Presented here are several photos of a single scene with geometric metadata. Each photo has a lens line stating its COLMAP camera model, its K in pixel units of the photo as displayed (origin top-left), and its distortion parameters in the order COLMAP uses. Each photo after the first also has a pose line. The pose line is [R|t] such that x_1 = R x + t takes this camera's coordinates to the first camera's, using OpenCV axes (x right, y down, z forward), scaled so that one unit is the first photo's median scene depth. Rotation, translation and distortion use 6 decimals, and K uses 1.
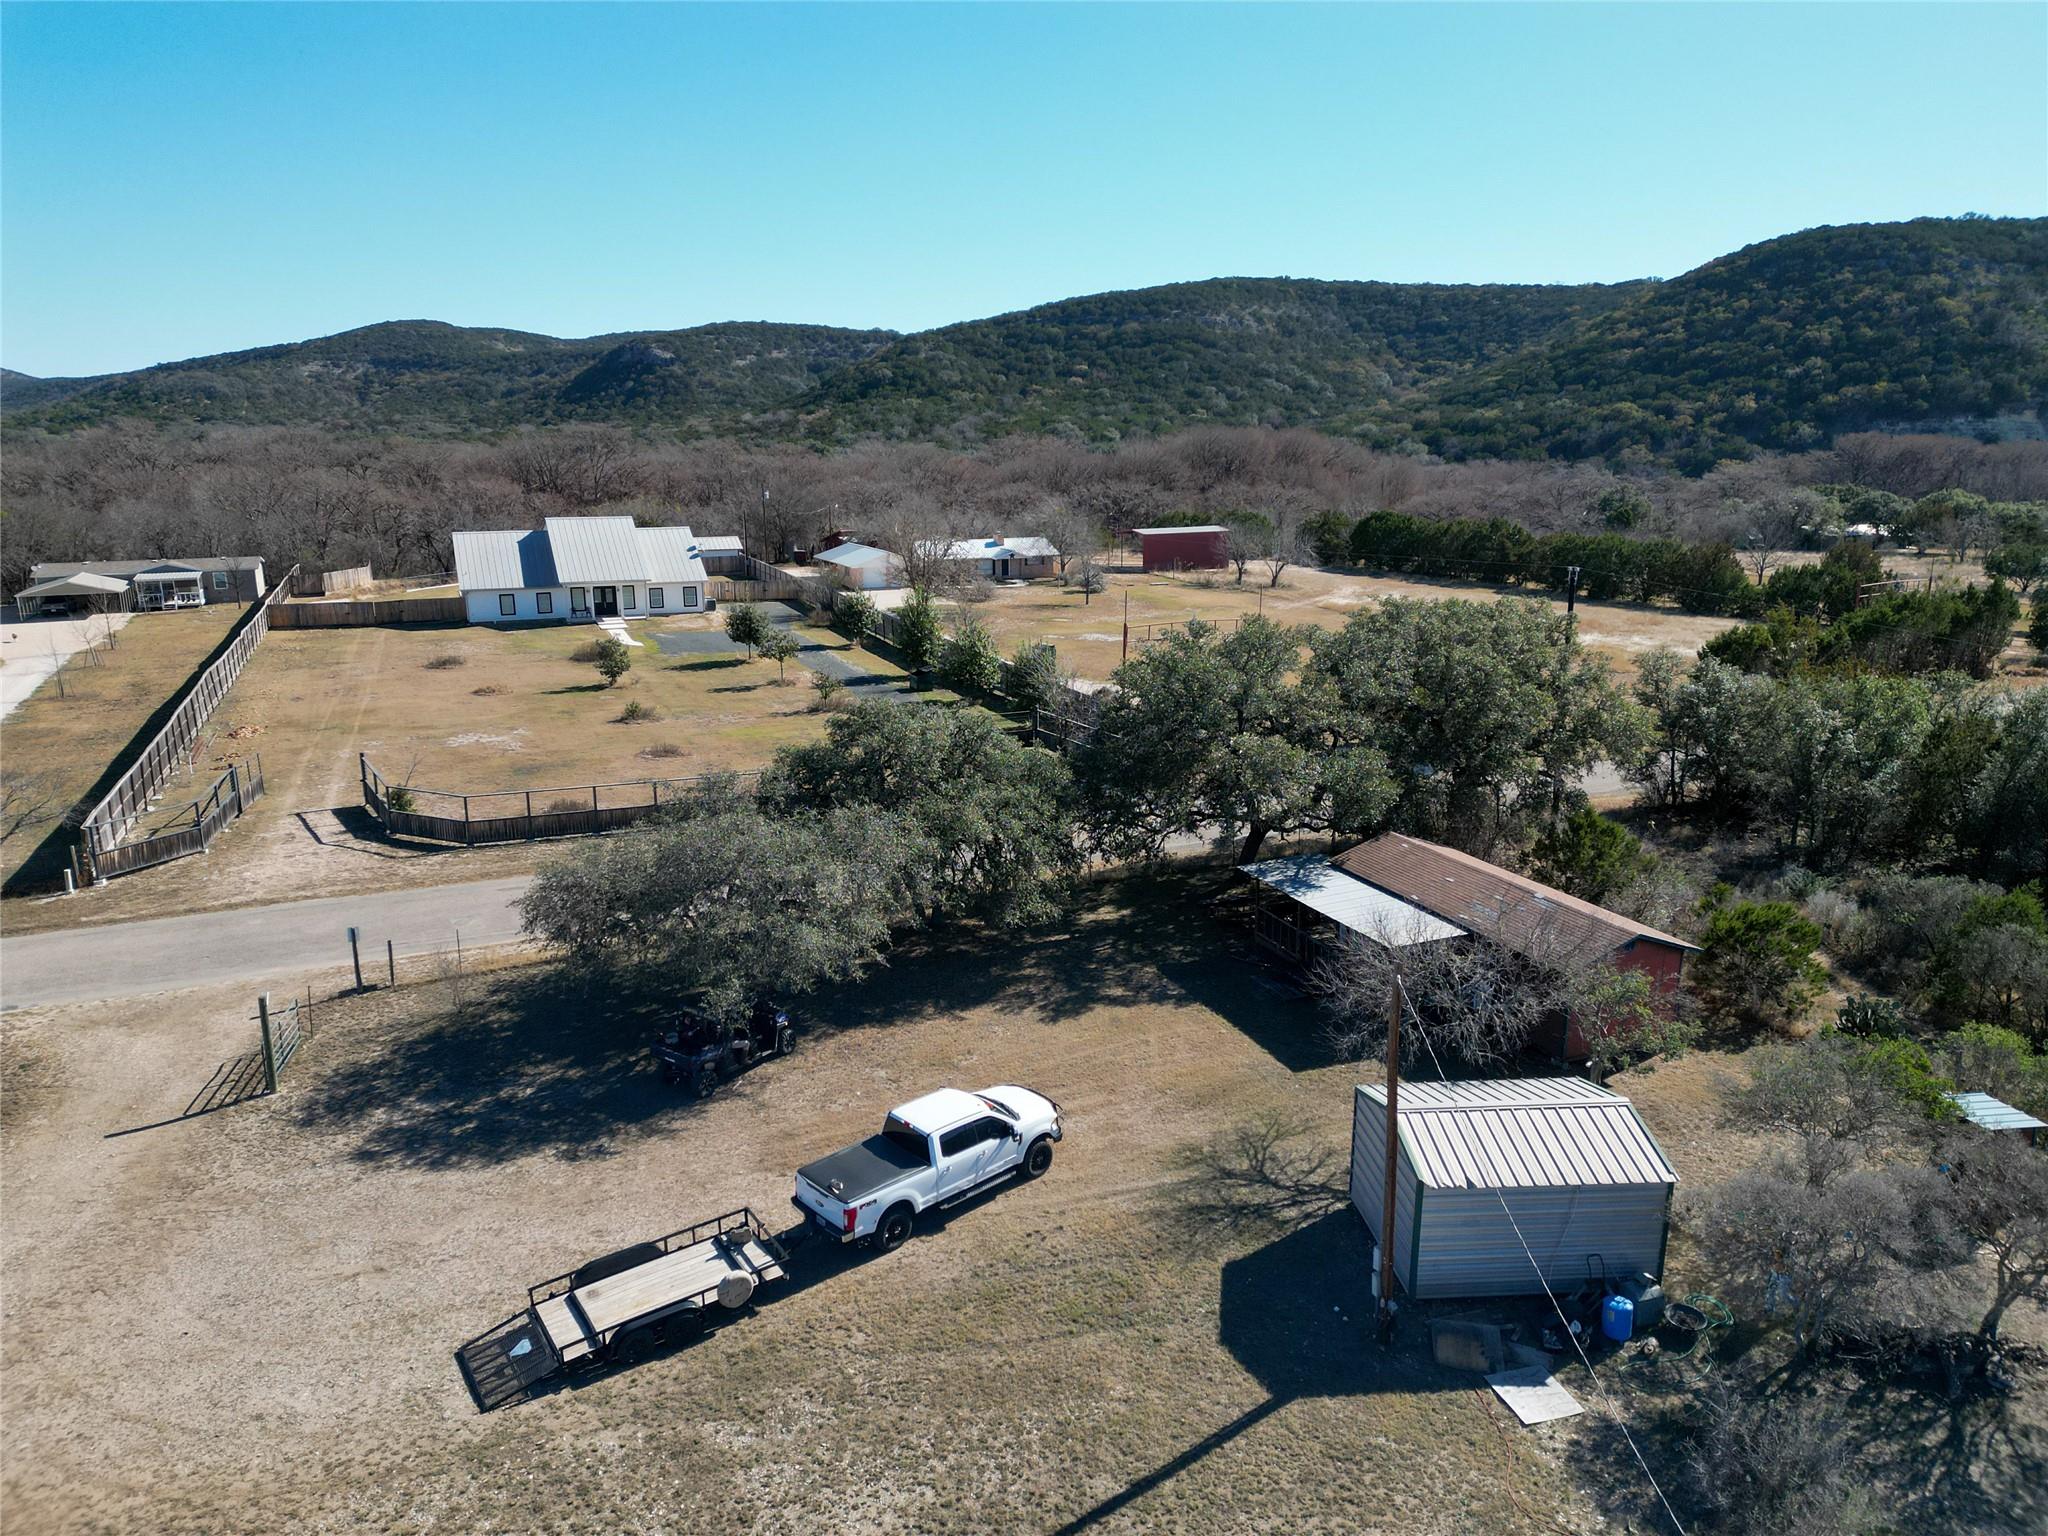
lens RADIAL K [[1415.9, 0, 1033.5], [0, 1415.9, 785.9], [0, 0, 1]] dist [0.074552, -0.071489]
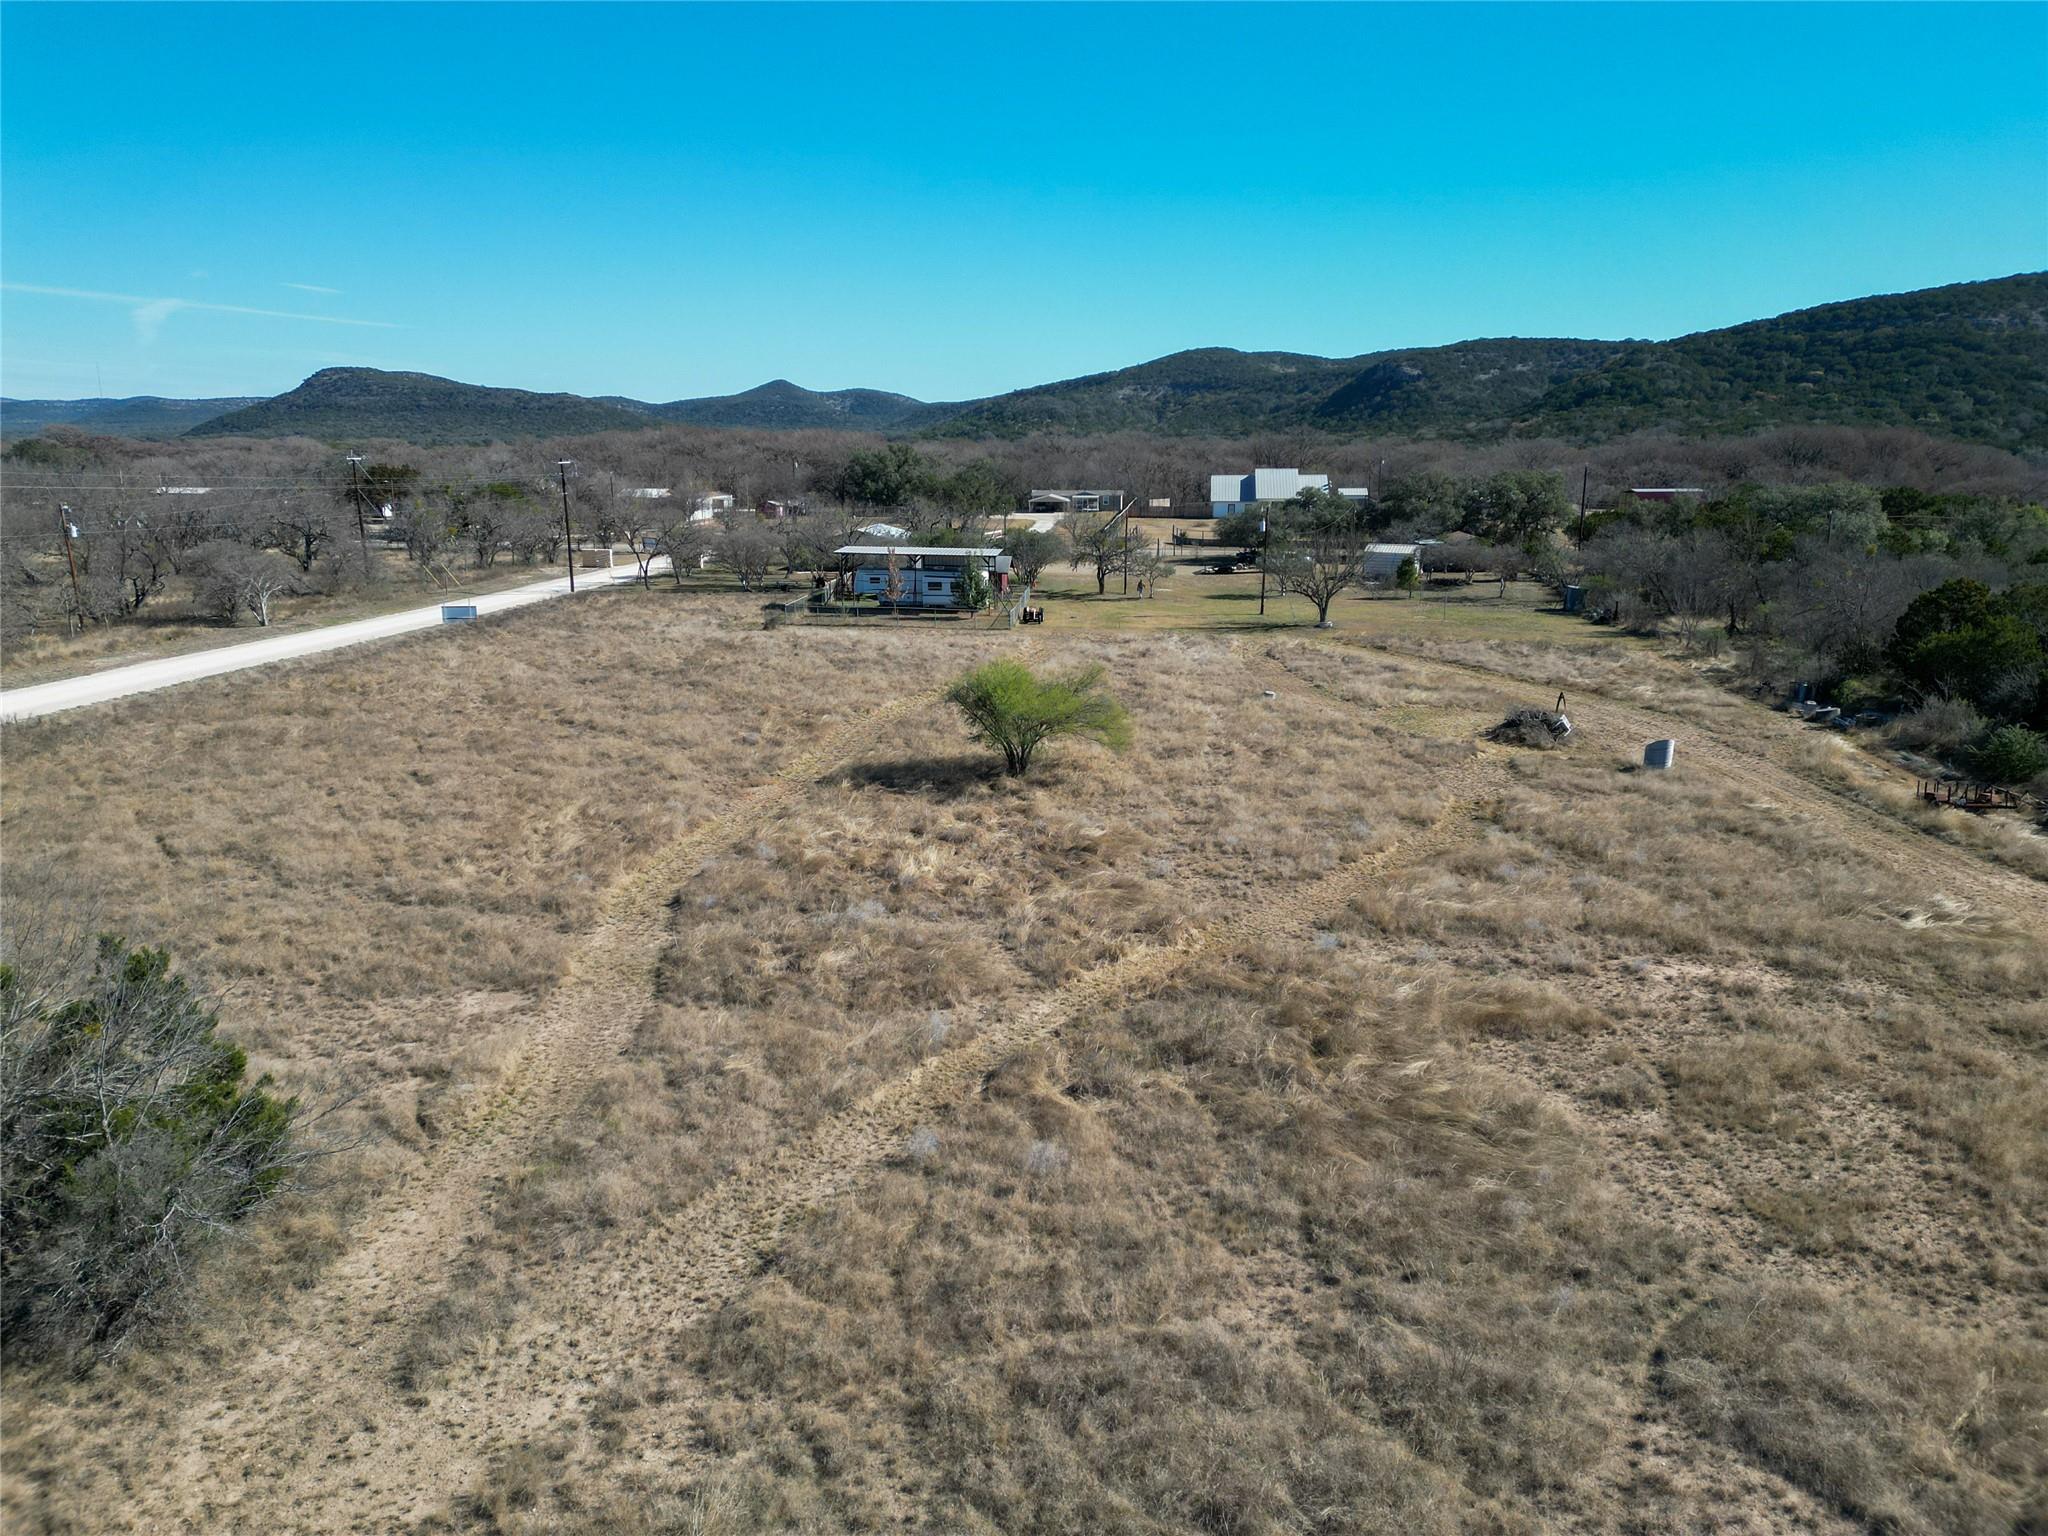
lens RADIAL K [[1415.9, 0, 1027.7], [0, 1415.9, 776.8], [0, 0, 1]] dist [0.074552, -0.071489]
pose [[0.872500, 0.115913, -0.474665, 0.059679], [-0.122868, 0.992286, 0.016468, 0.039059], [0.472913, 0.043953, 0.880012, -0.140789]]
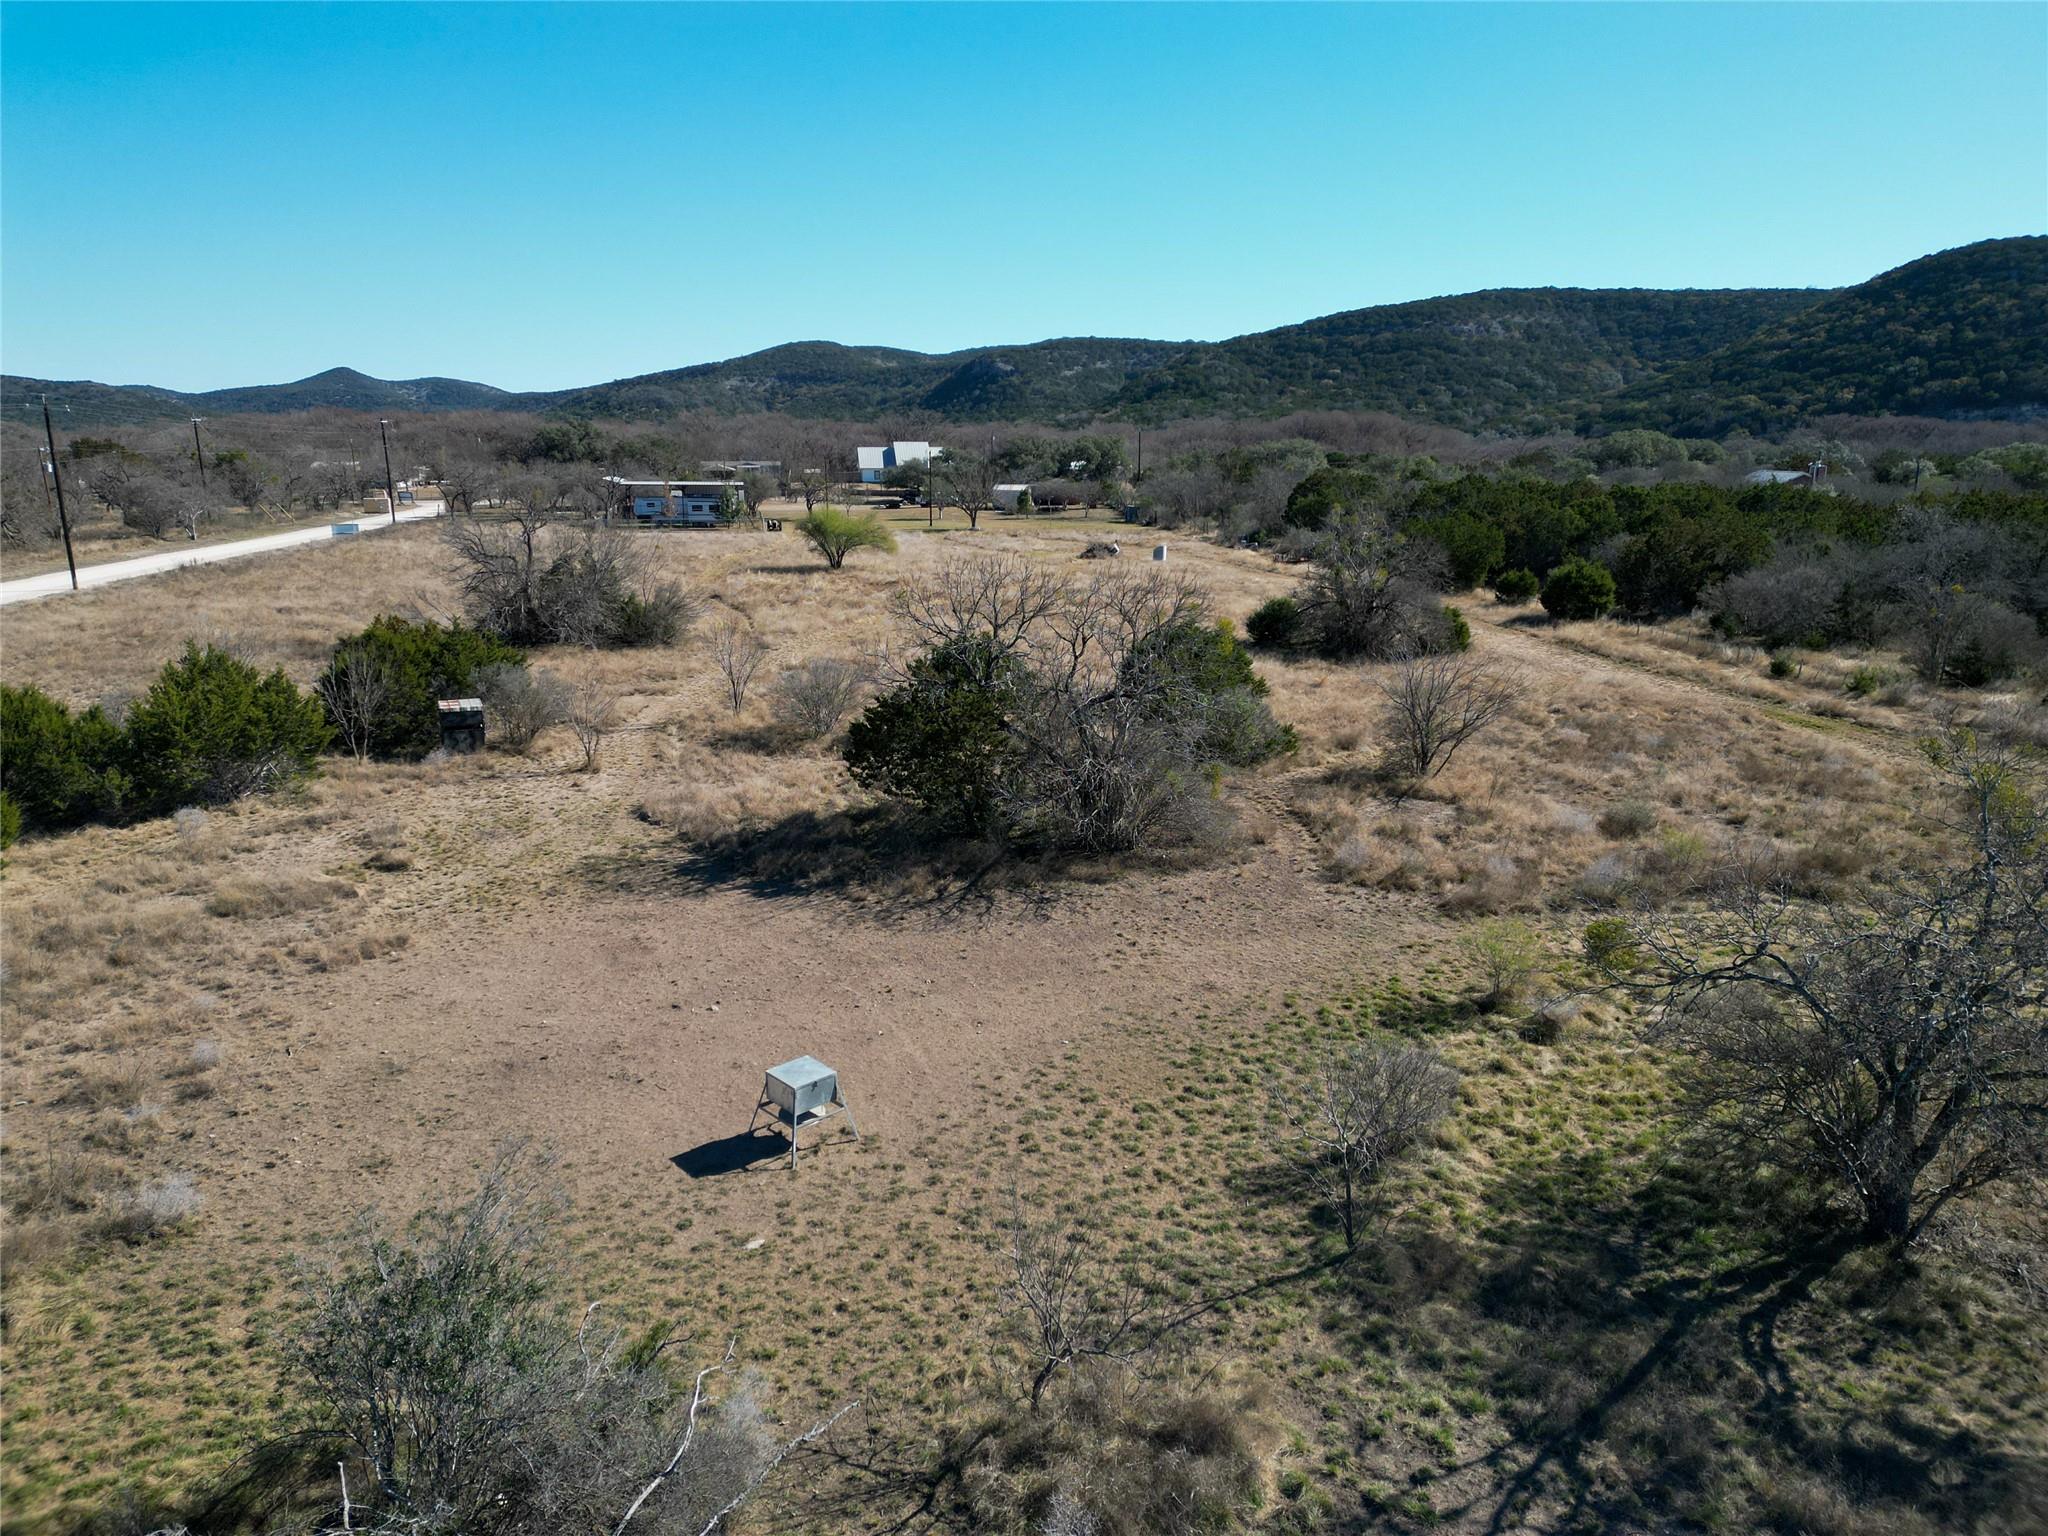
lens RADIAL K [[1415.9, 0, 1028.1], [0, 1415.9, 778.1], [0, 0, 1]] dist [0.074552, -0.071489]
pose [[0.971122, 0.054281, -0.232327, 0.074985], [-0.056361, 0.998408, -0.002320, 0.059466], [0.231831, 0.015347, 0.972635, -0.204225]]
